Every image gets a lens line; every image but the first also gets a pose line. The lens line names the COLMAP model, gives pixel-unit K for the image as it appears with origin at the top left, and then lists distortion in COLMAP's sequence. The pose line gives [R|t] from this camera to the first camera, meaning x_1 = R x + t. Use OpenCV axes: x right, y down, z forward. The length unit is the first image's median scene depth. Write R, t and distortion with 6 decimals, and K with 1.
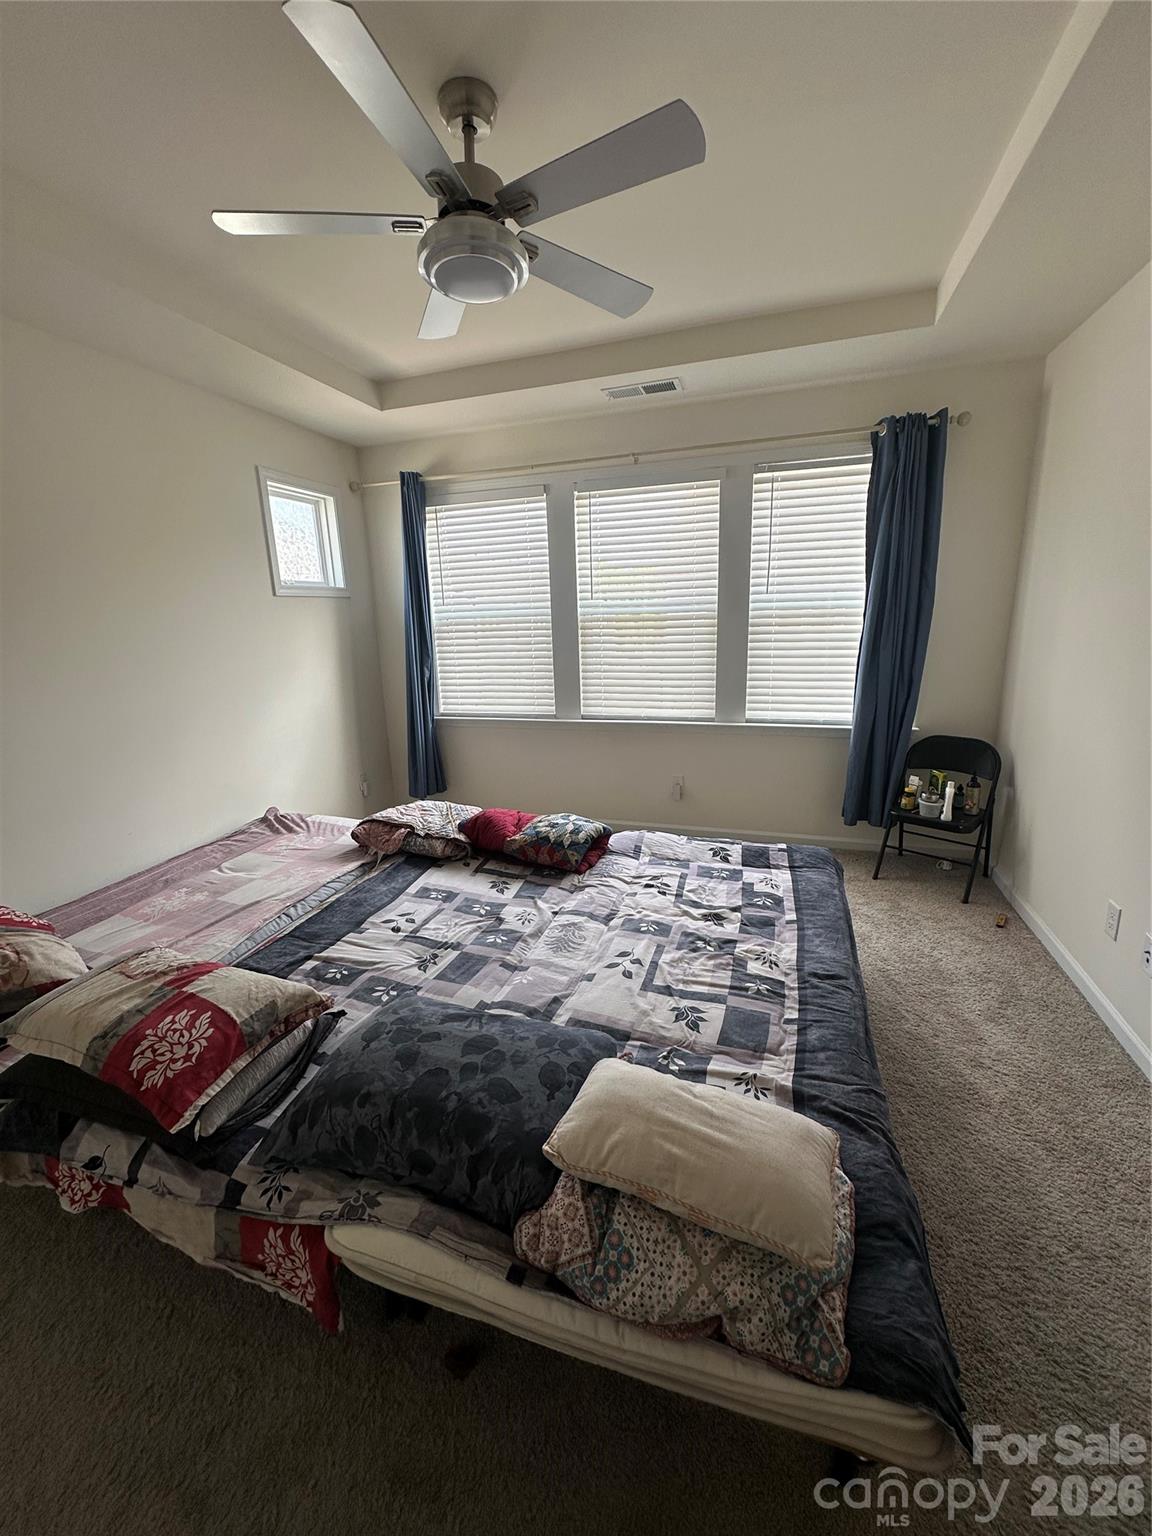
lens RADIAL K [[613.4, 0, 575.0], [0, 613.4, 768.2], [0, 0, 1]] dist [-0.002116, 0.000974]
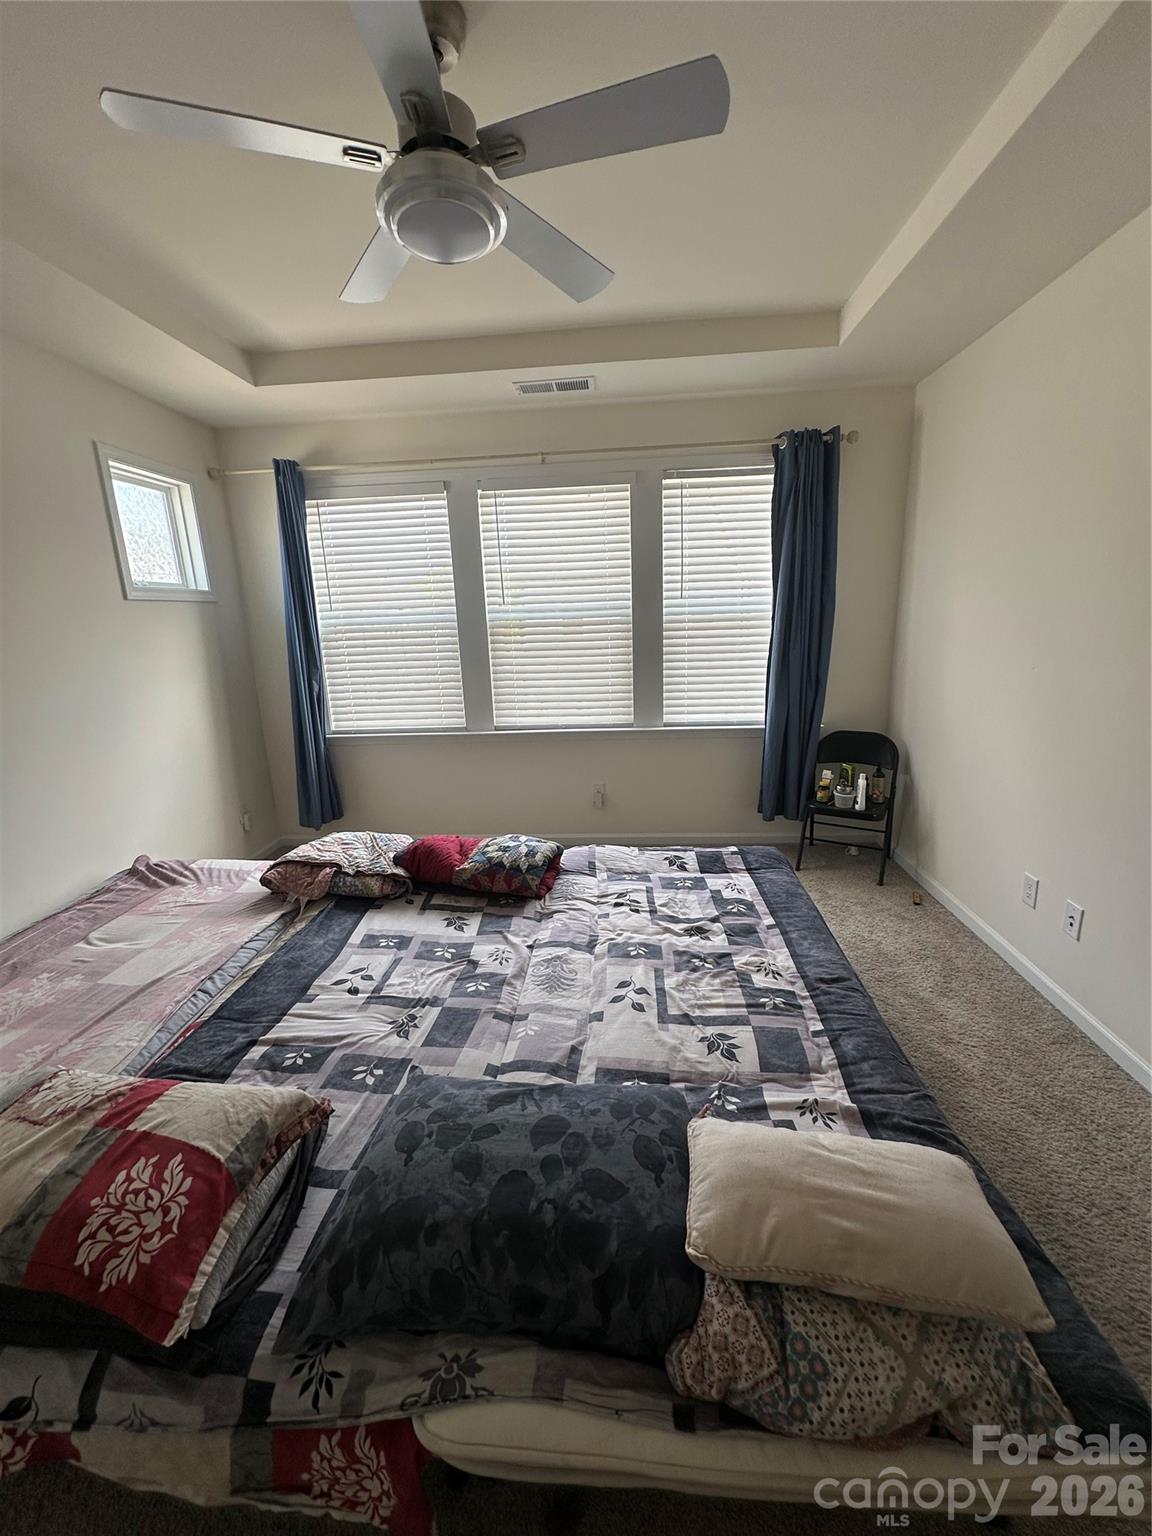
lens RADIAL K [[613.4, 0, 575.0], [0, 613.4, 768.2], [0, 0, 1]] dist [-0.002116, 0.000974]
pose [[0.971499, -0.060614, 0.229162, -0.191329], [0.062562, 0.998040, -0.001240, -0.028003], [-0.228638, 0.015542, 0.973387, 0.111113]]
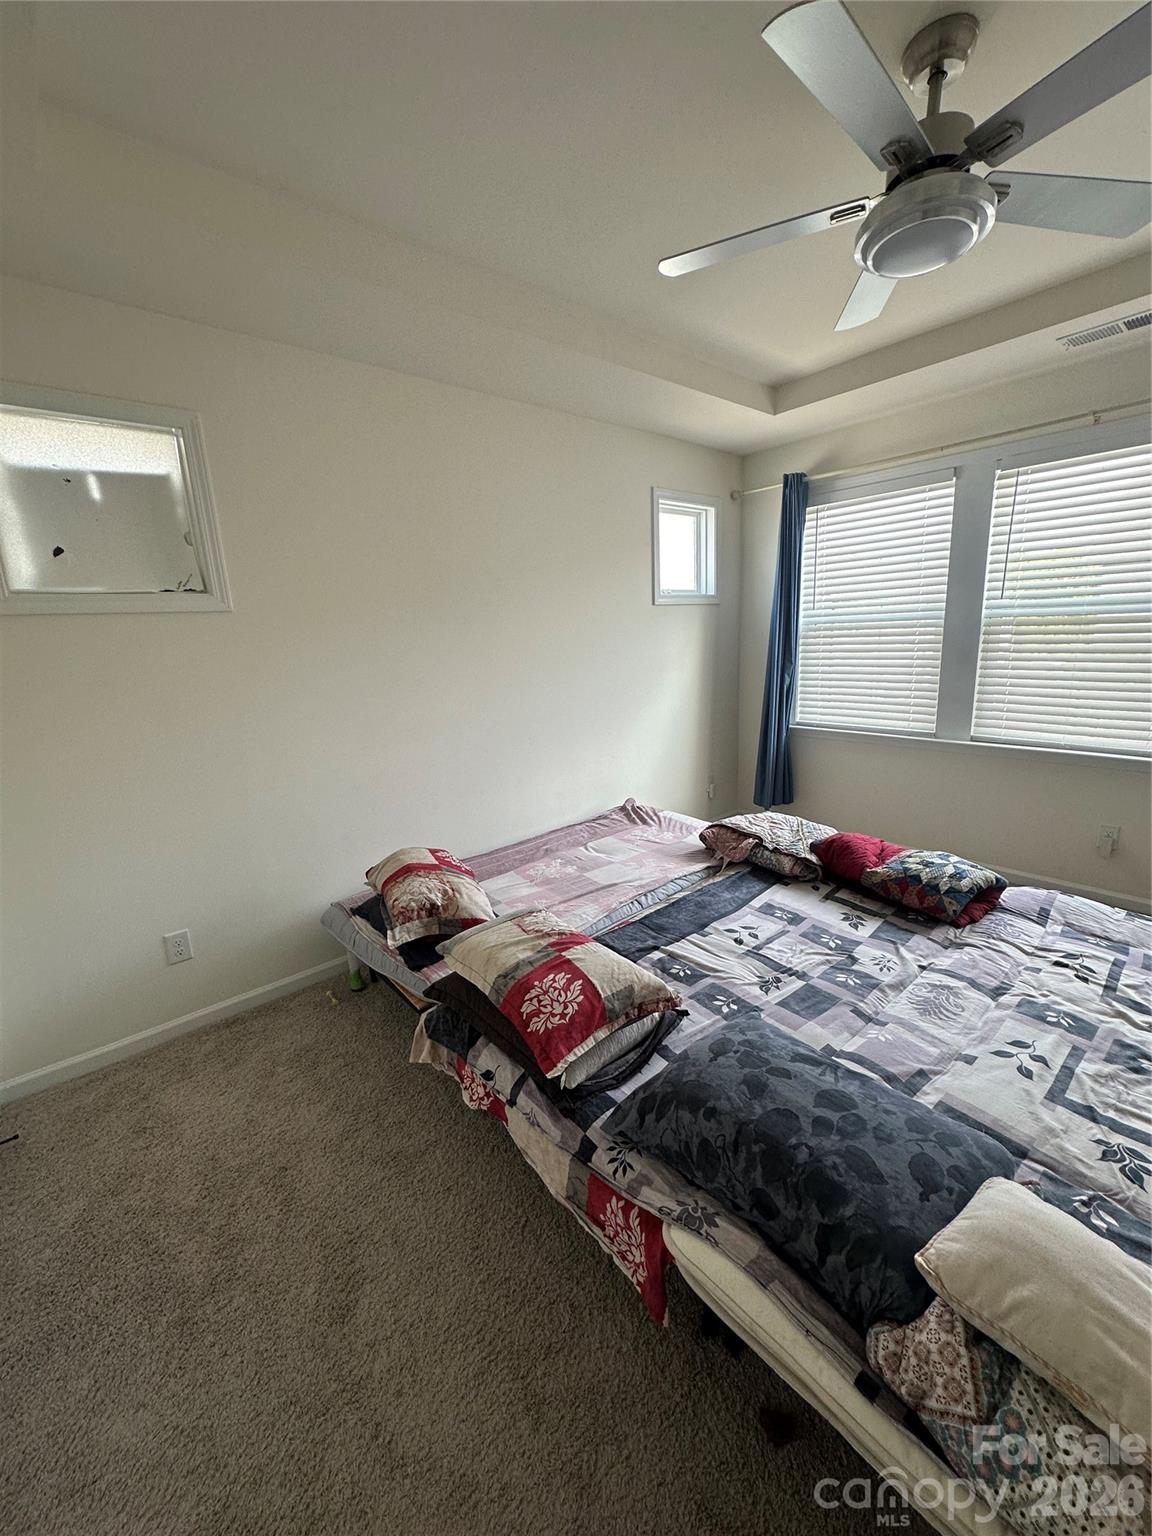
lens RADIAL K [[613.4, 0, 575.0], [0, 613.4, 768.2], [0, 0, 1]] dist [-0.002116, 0.000974]
pose [[0.856331, 0.106914, -0.505240, -0.053653], [-0.108329, 0.993757, 0.026682, -0.014210], [0.504938, 0.031884, 0.862566, 0.003517]]
